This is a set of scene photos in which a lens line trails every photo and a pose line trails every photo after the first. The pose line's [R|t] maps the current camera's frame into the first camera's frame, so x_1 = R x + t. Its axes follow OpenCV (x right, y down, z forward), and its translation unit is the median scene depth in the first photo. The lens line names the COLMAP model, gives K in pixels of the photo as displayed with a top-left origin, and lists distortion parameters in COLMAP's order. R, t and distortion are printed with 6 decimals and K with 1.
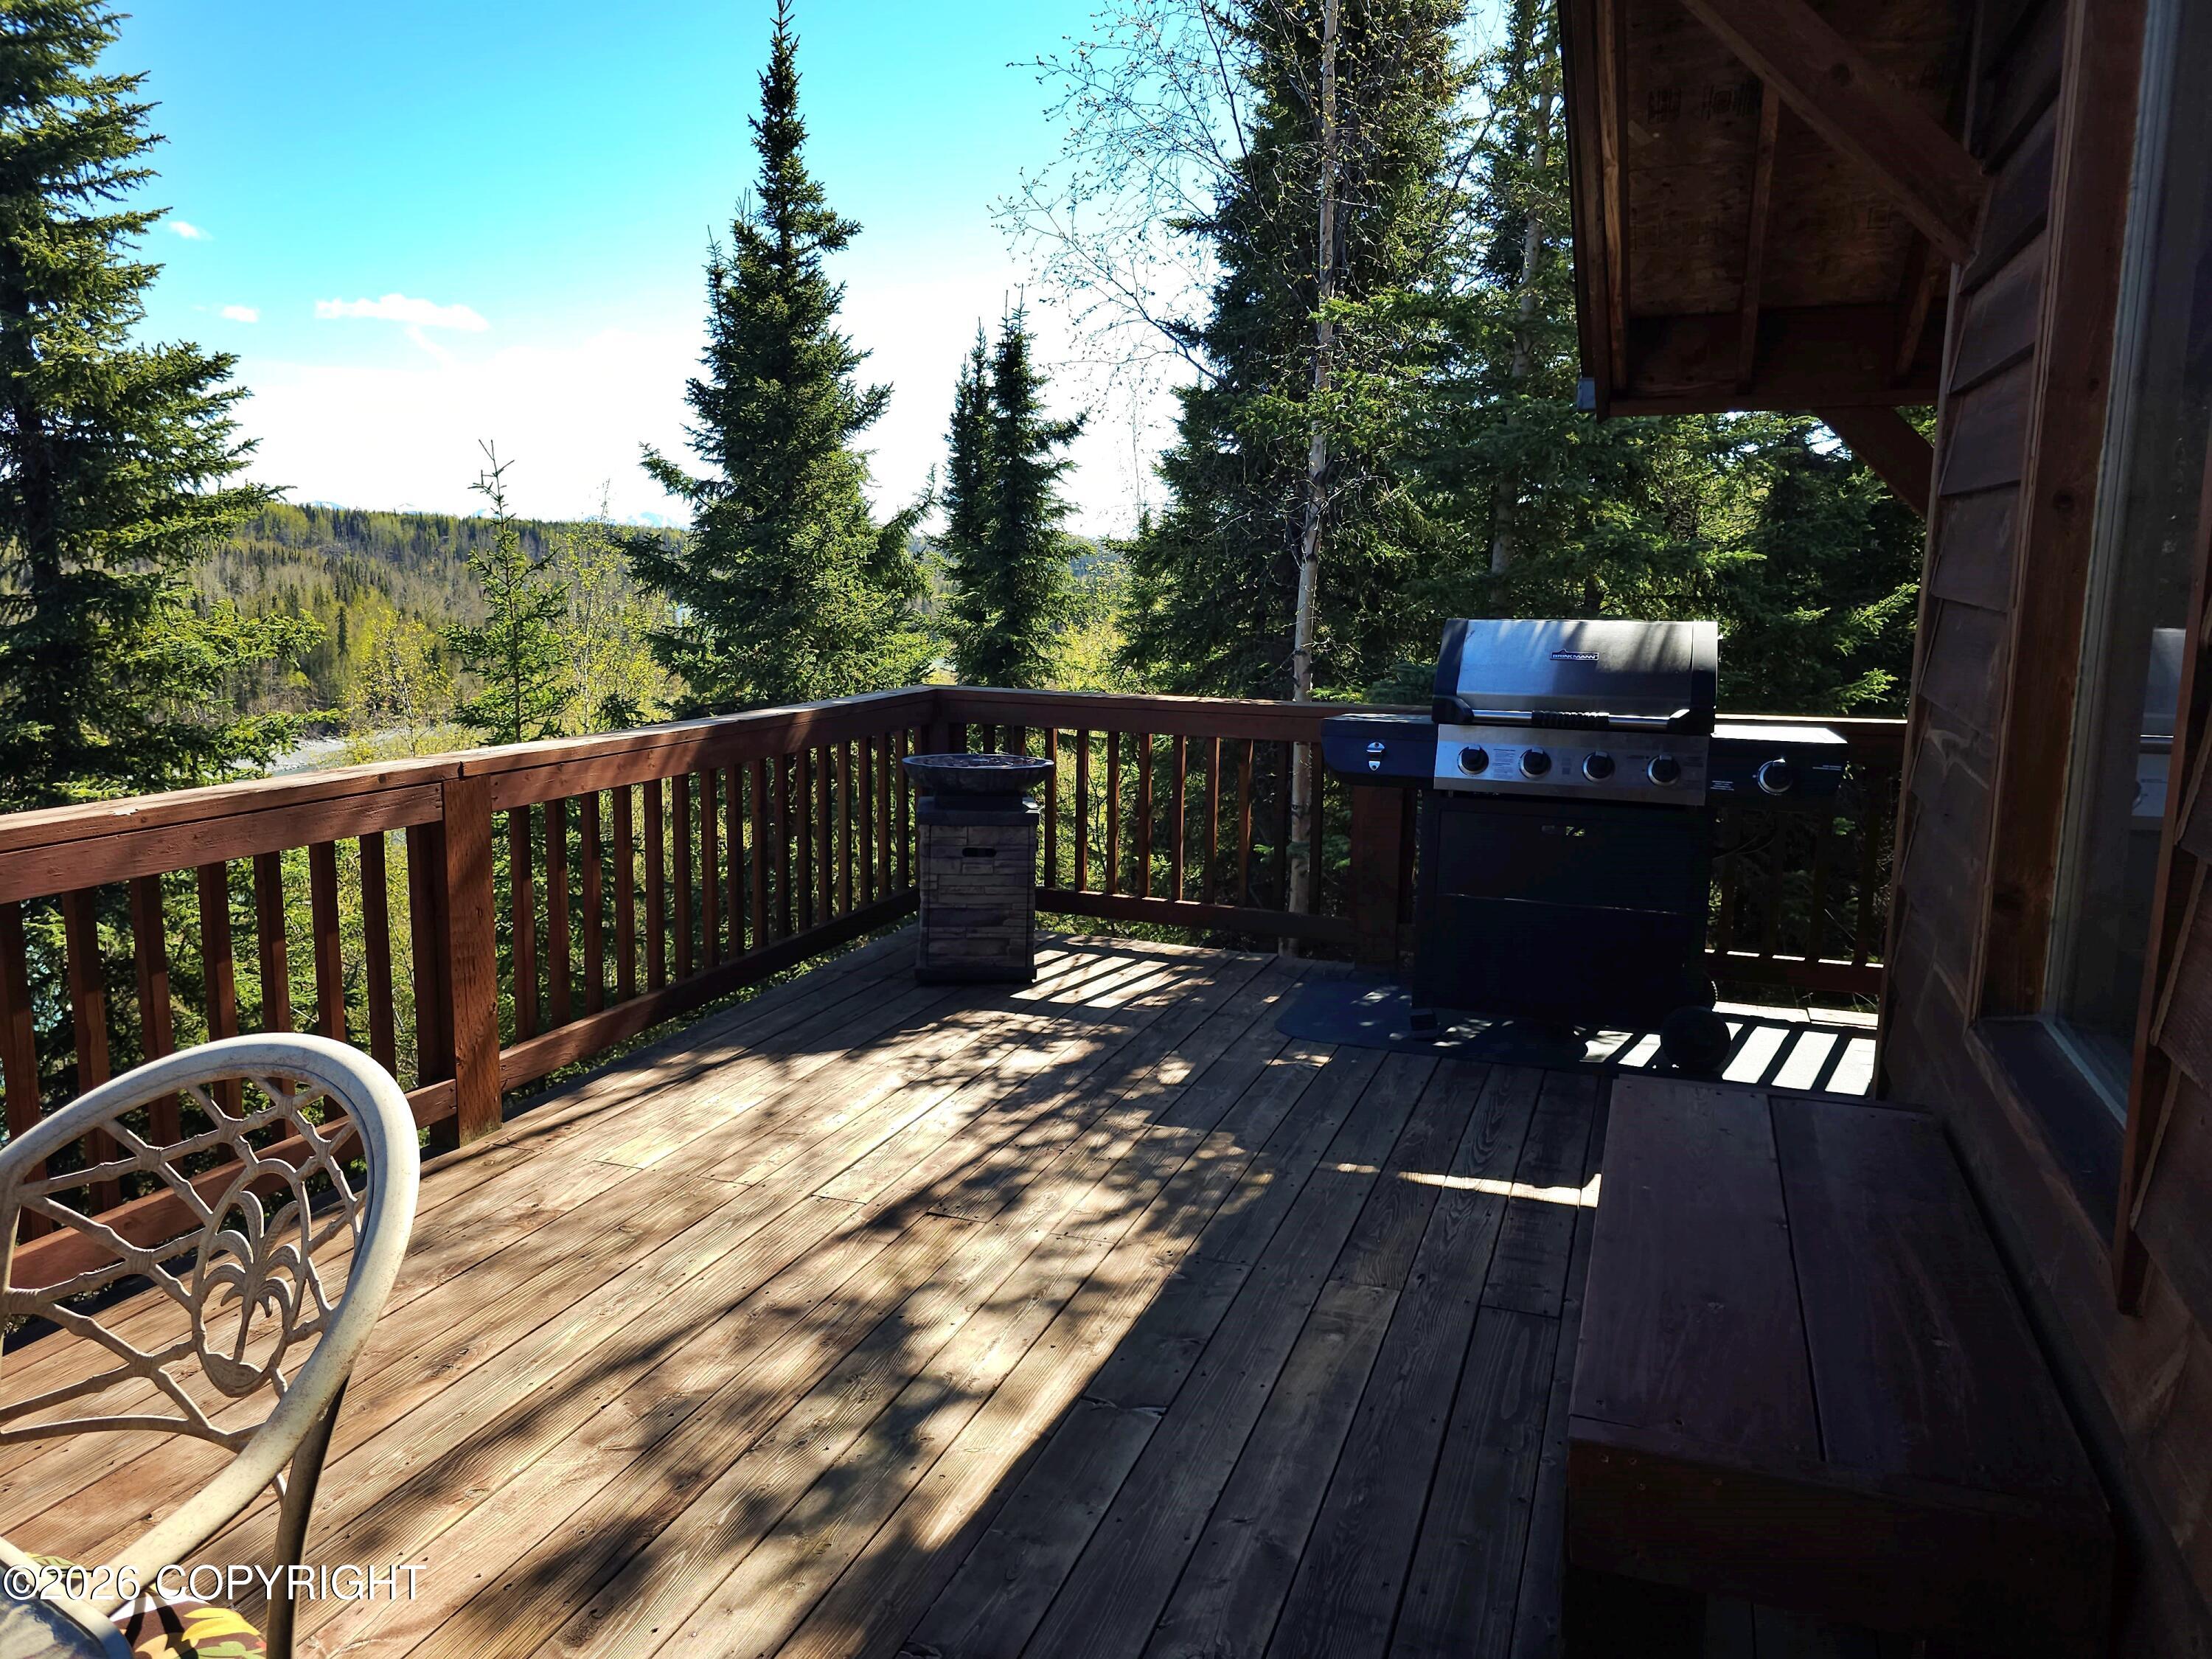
lens RADIAL K [[1496.8, 0, 1109.8], [0, 1496.8, 830.8], [0, 0, 1]] dist [0.079201, -0.067910]
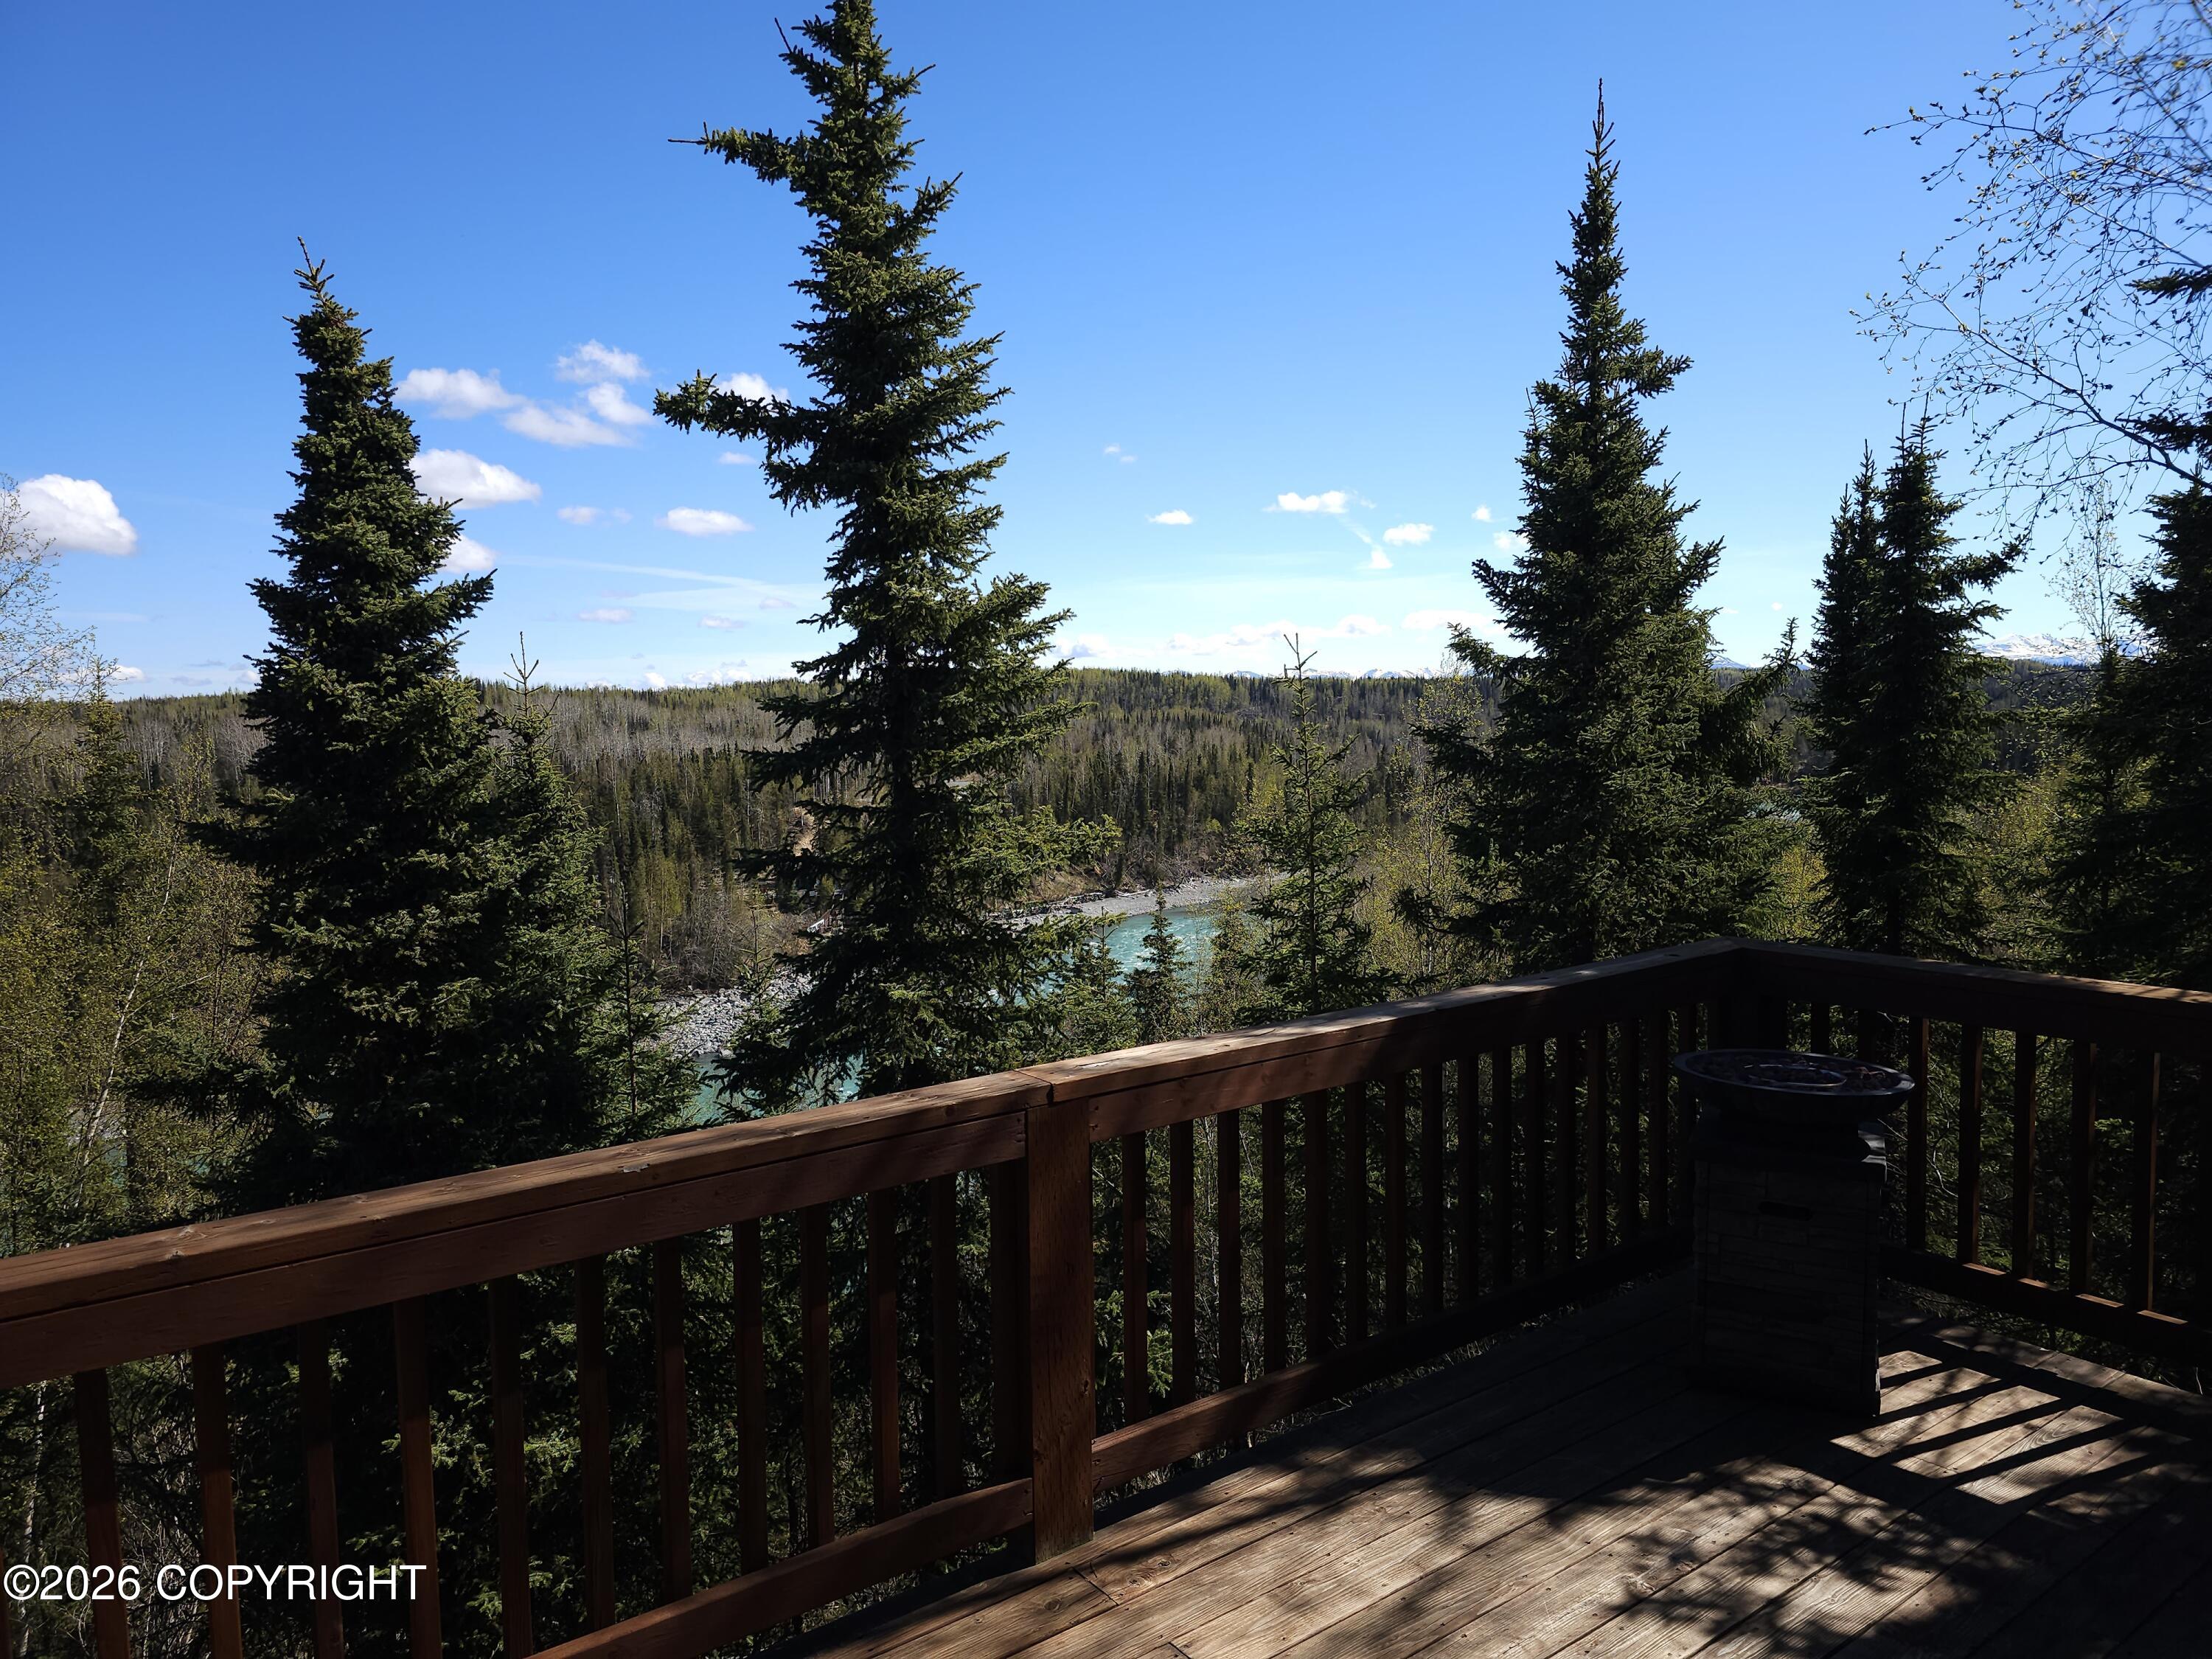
lens RADIAL K [[1496.8, 0, 1112.8], [0, 1496.8, 816.9], [0, 0, 1]] dist [0.079201, -0.067910]
pose [[0.844354, 0.007292, -0.535737, 0.019877], [-0.062225, 0.994476, -0.084534, -0.064647], [0.532161, 0.104712, 0.840143, 0.169714]]
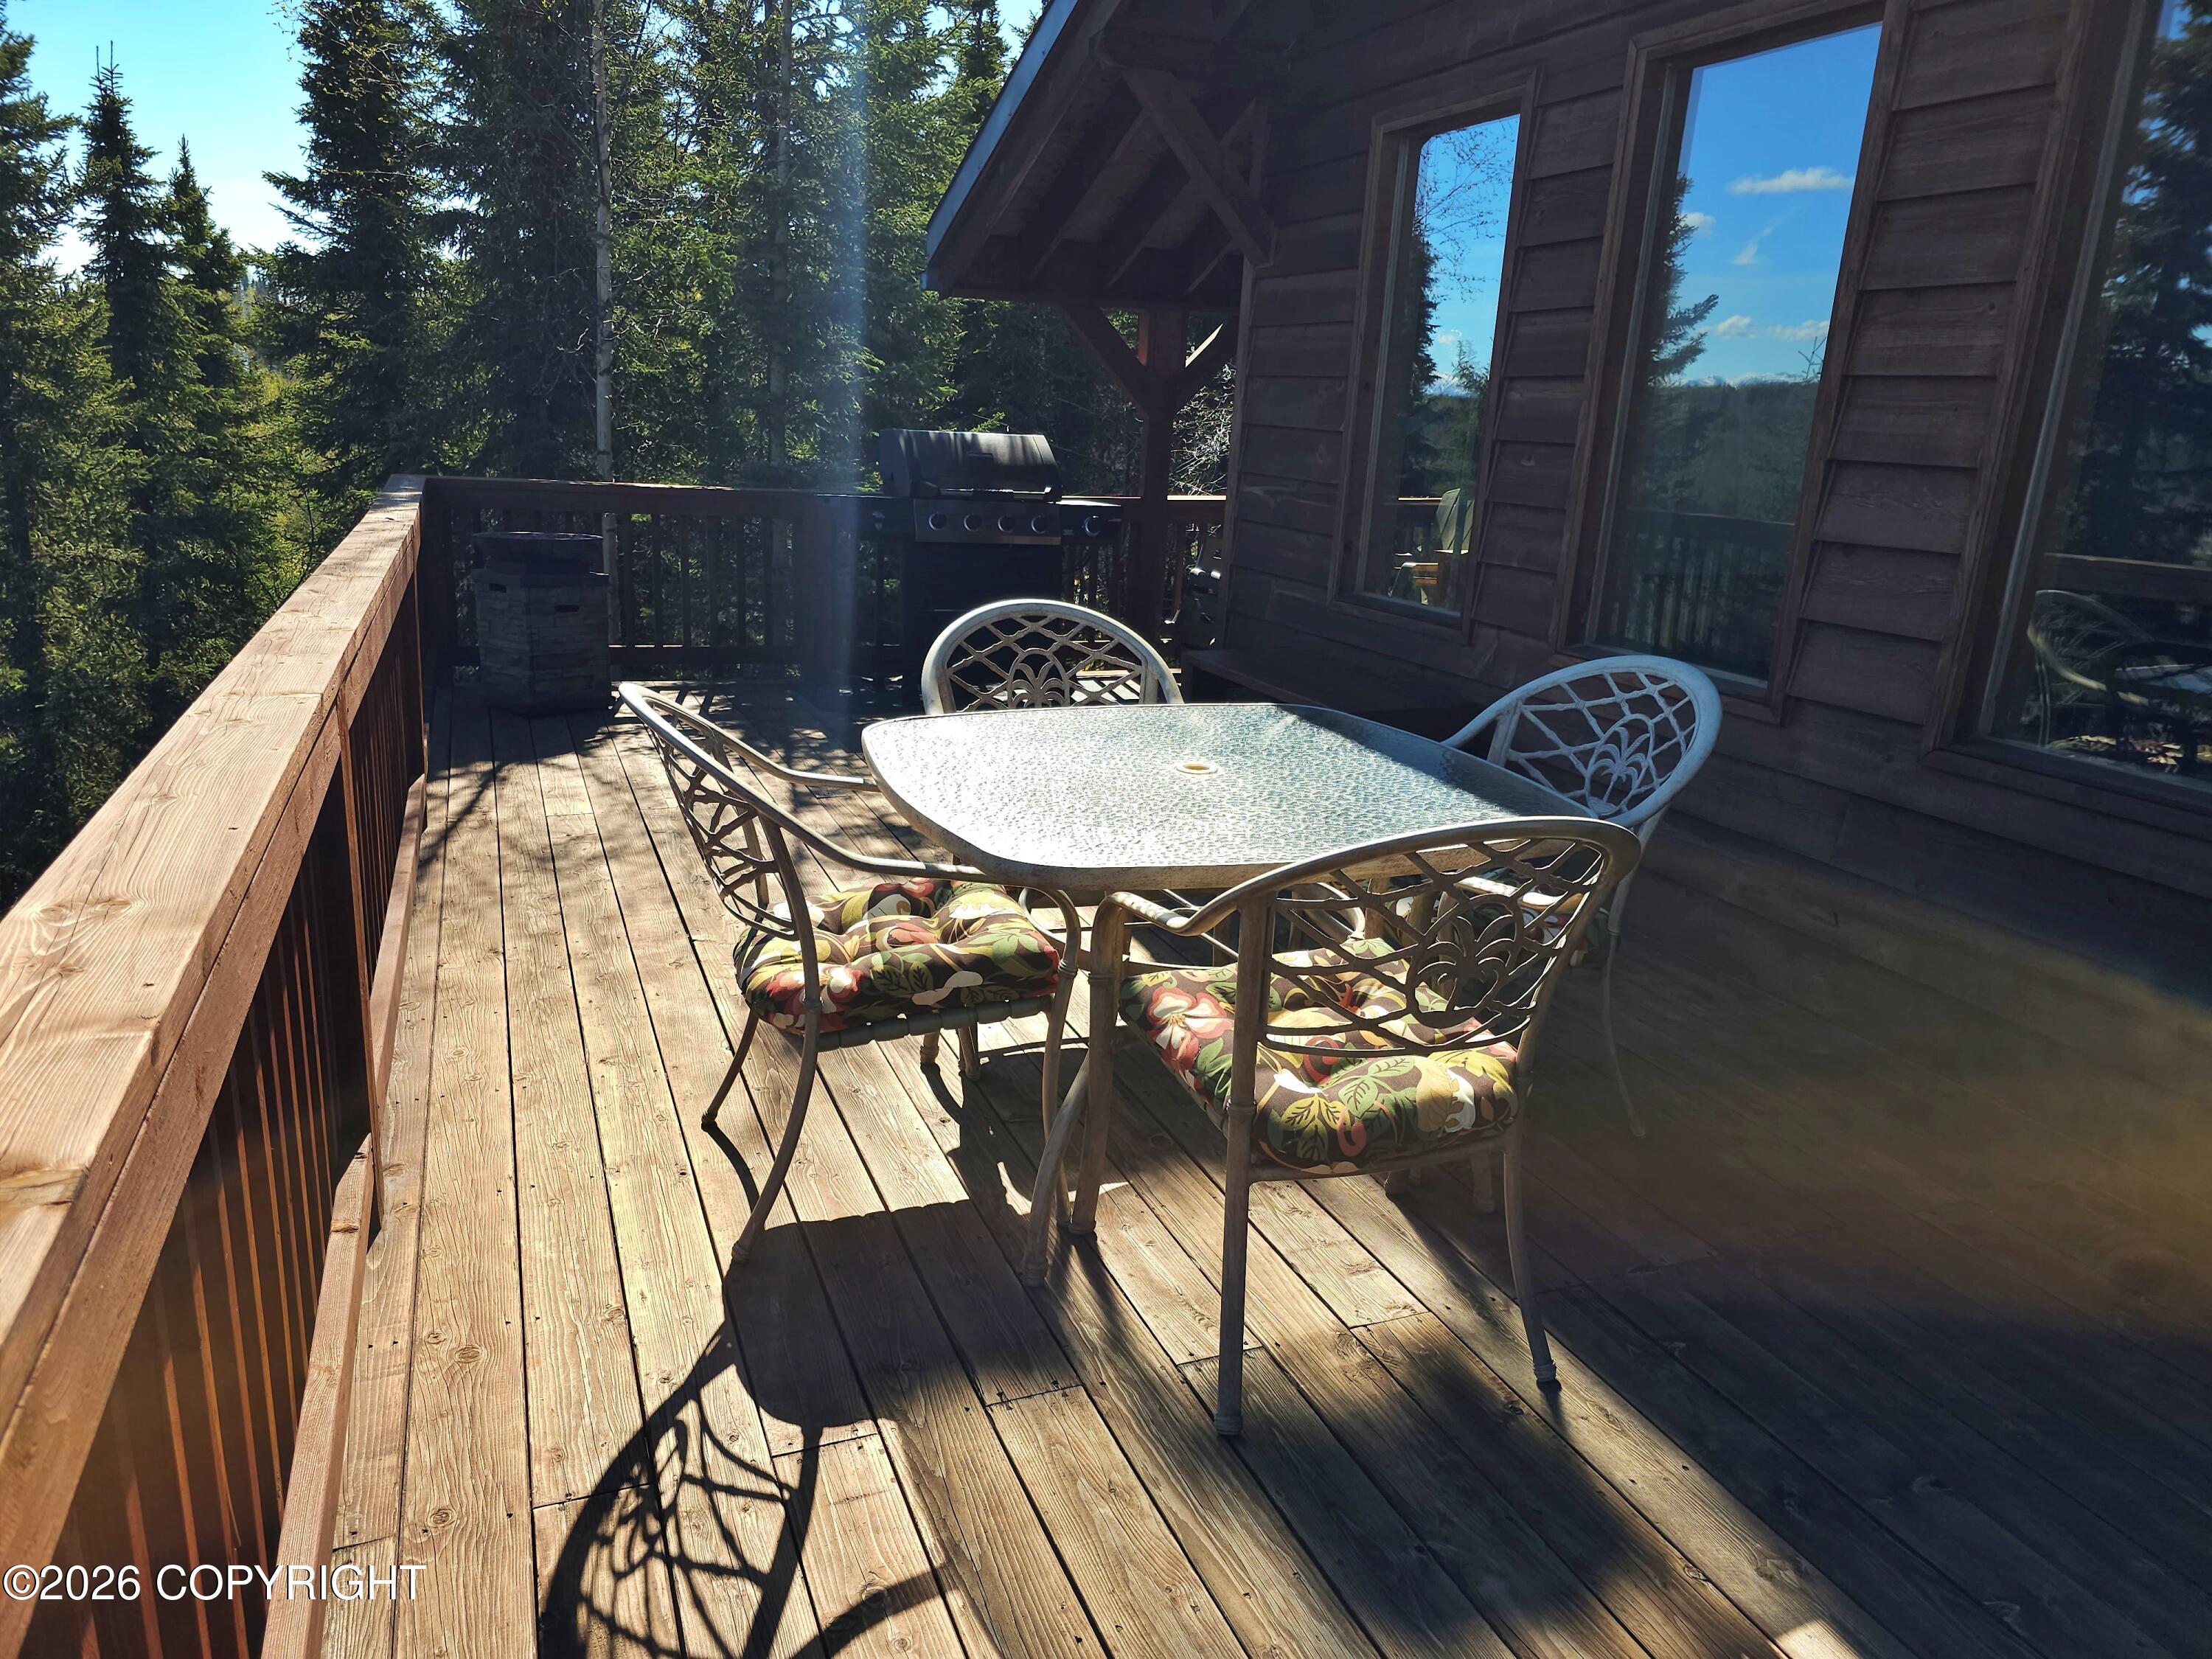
lens RADIAL K [[1496.8, 0, 1105.0], [0, 1496.8, 842.3], [0, 0, 1]] dist [0.079201, -0.067910]
pose [[0.735935, -0.163916, 0.656911, -0.478086], [0.078553, 0.984370, 0.157623, 0.033098], [-0.672480, -0.064398, 0.737308, -0.207969]]
